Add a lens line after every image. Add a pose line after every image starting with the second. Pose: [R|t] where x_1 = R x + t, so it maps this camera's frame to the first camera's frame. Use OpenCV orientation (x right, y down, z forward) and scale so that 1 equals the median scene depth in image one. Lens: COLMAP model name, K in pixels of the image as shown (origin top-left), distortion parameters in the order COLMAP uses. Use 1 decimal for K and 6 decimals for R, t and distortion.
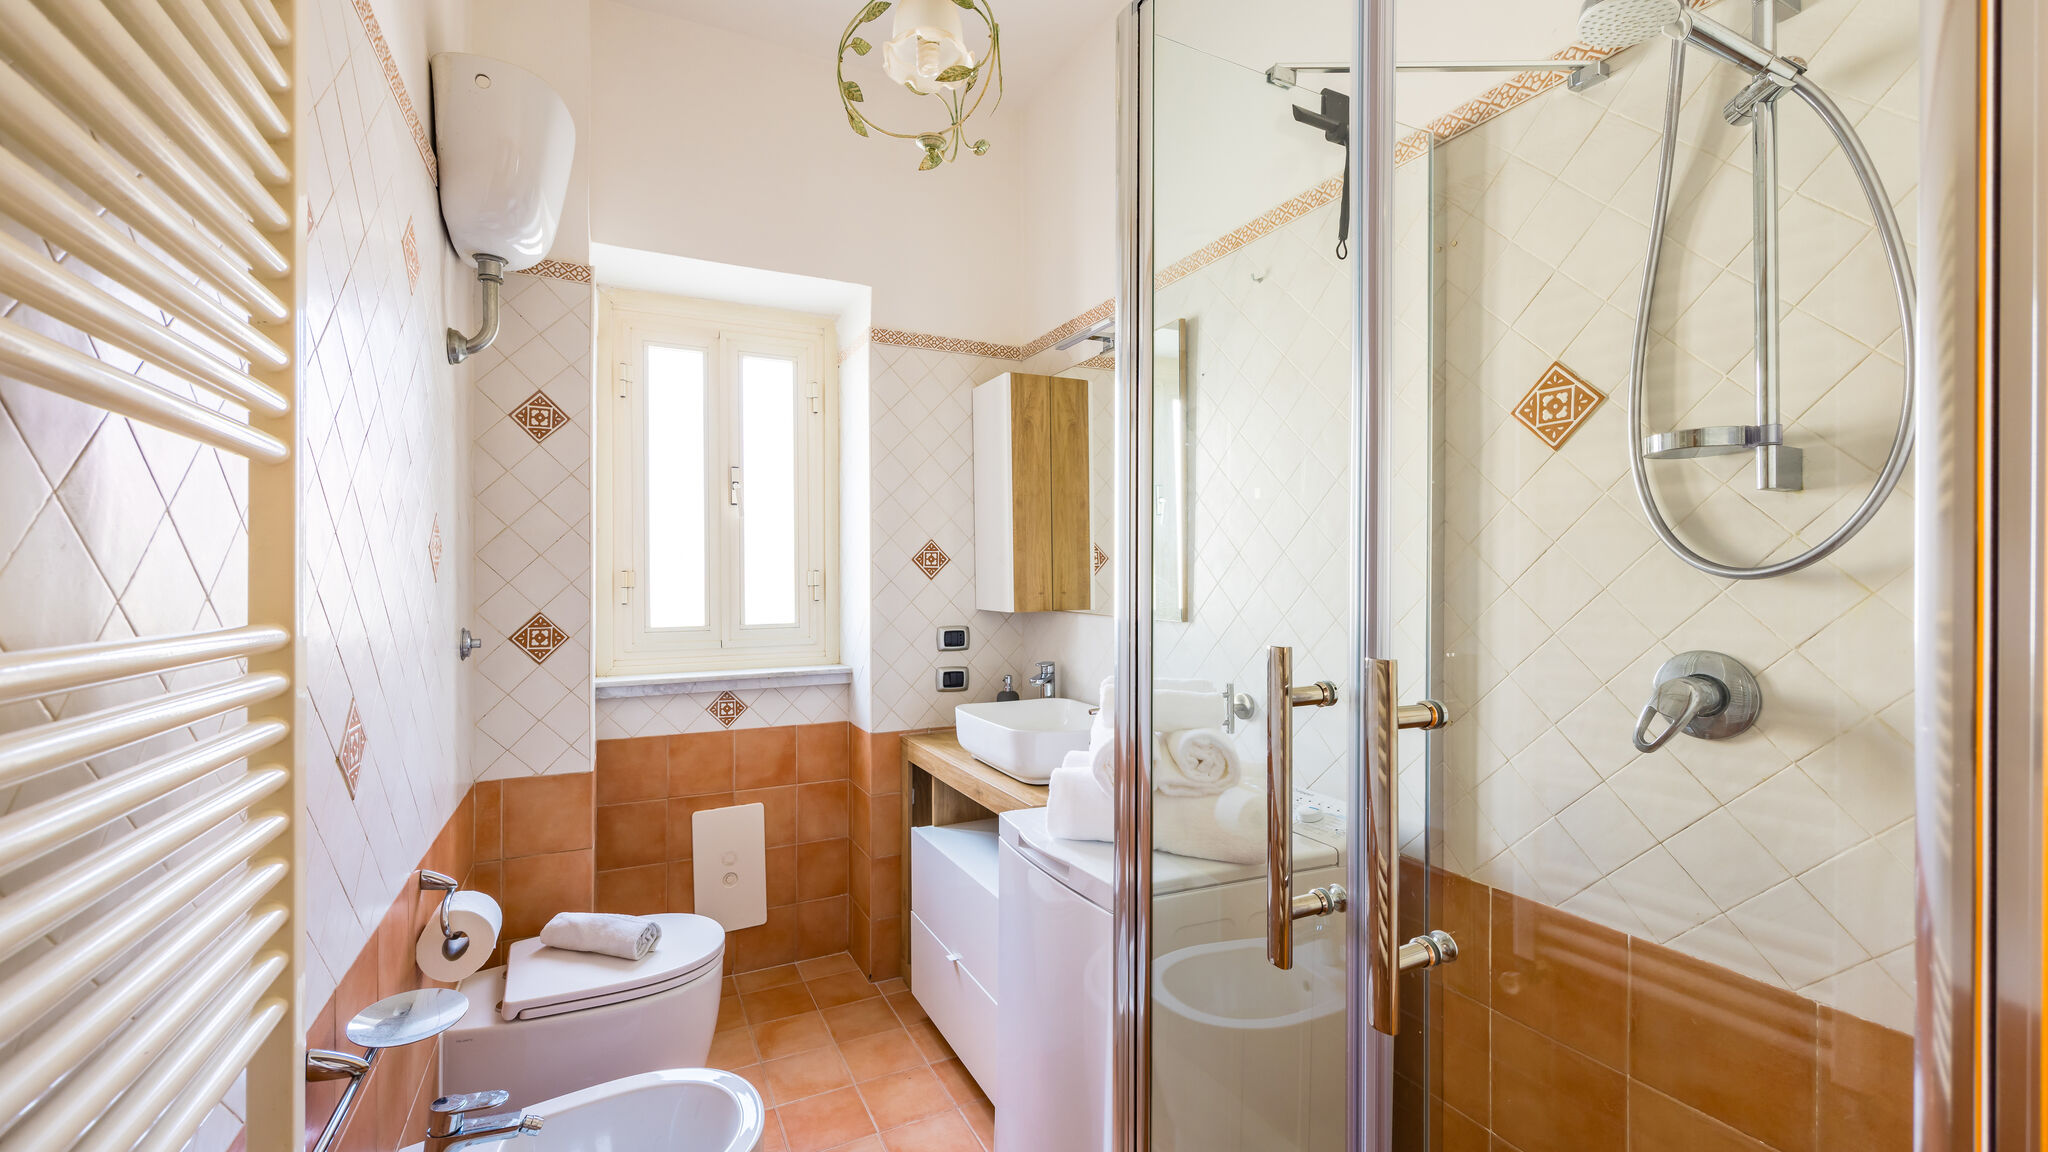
lens RADIAL K [[896.7, 0, 1091.2], [0, 896.7, 575.6], [0, 0, 1]] dist [0.007379, -0.000251]
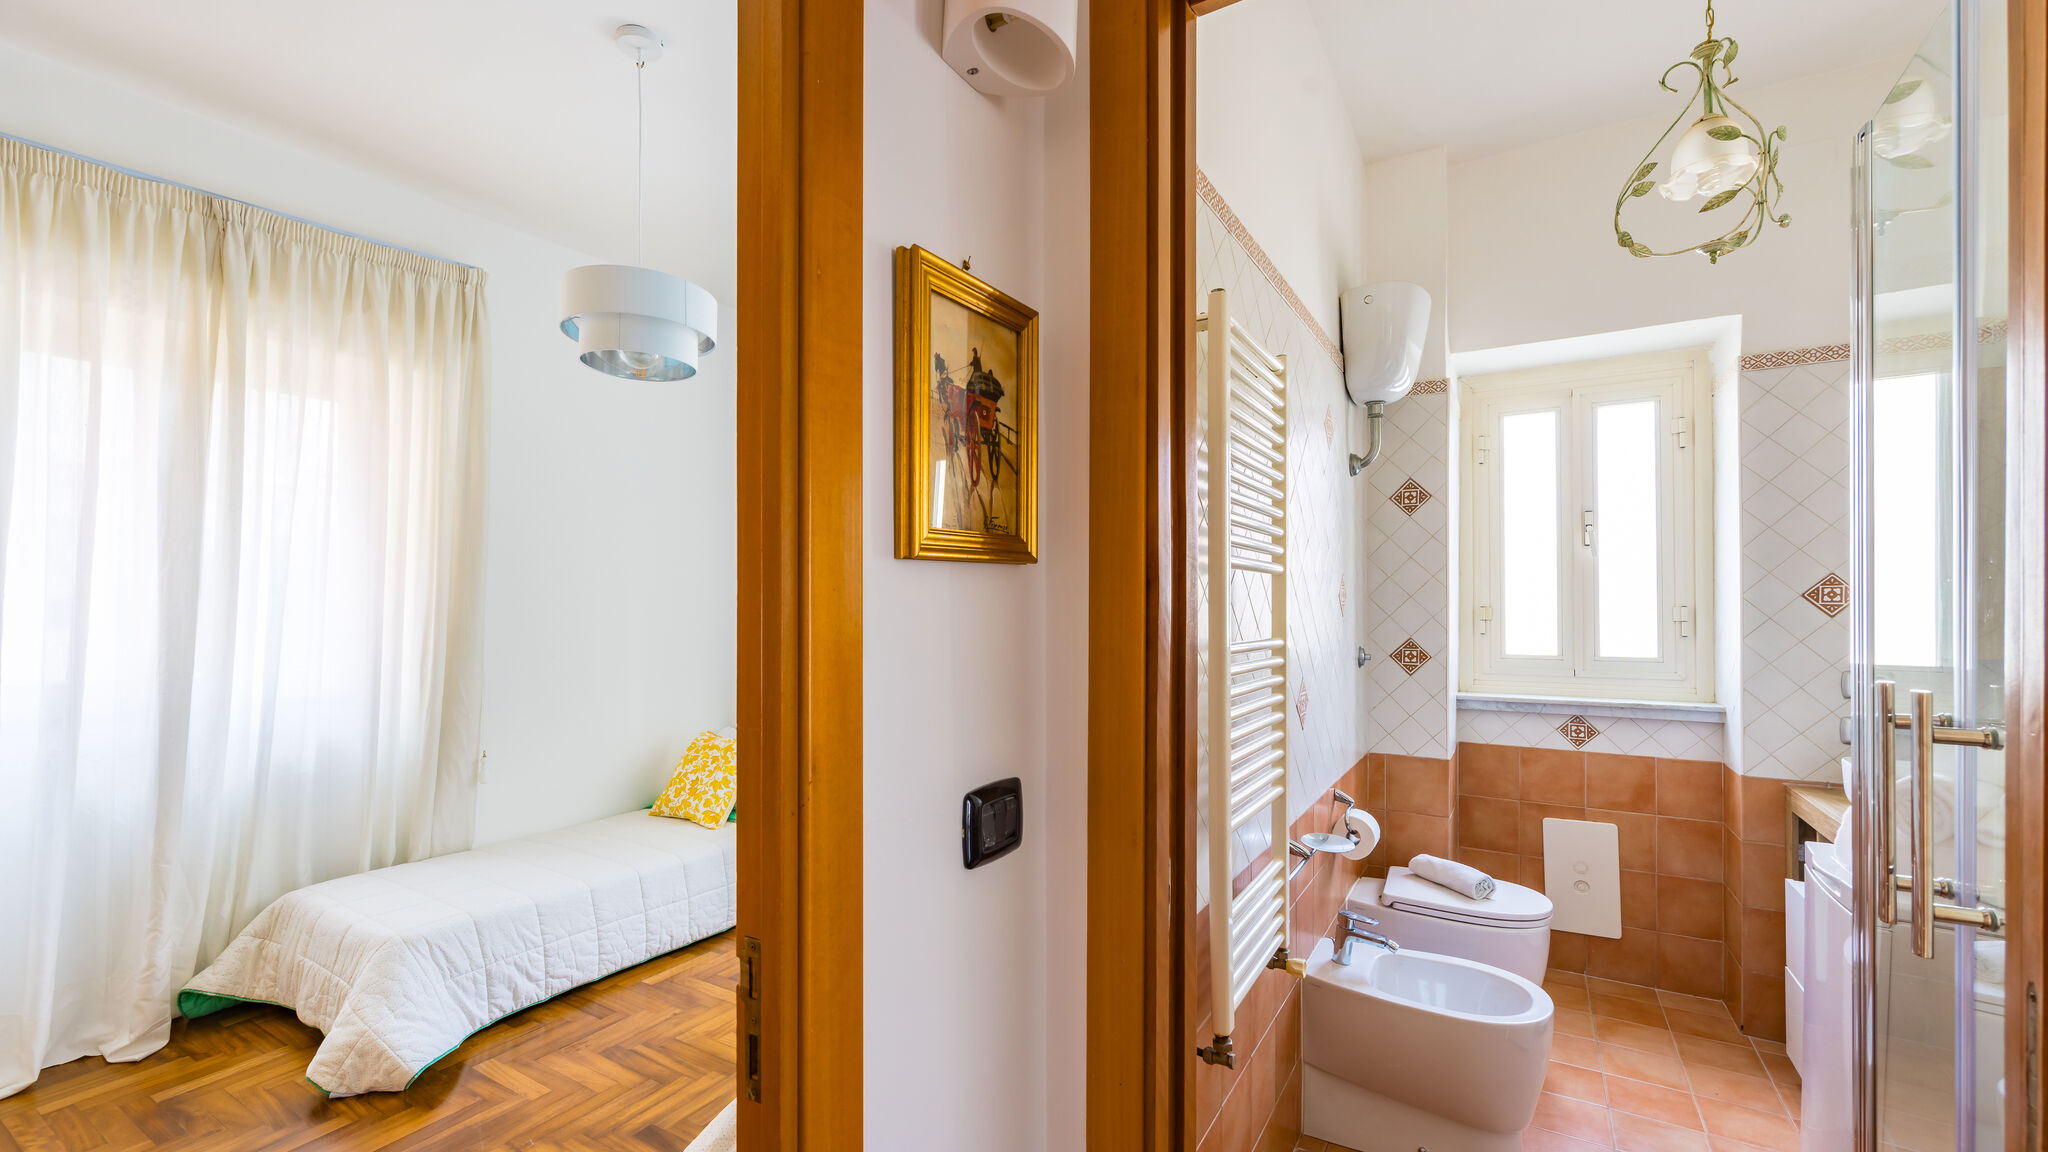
lens RADIAL K [[853.6, 0, 960.1], [0, 853.6, 601.0], [0, 0, 1]] dist [-0.004243, -0.000569]
pose [[0.489340, -0.003004, -0.872088, 0.155260], [-0.000916, 0.999992, -0.003959, -0.008342], [0.872093, 0.002736, 0.489333, -0.199752]]
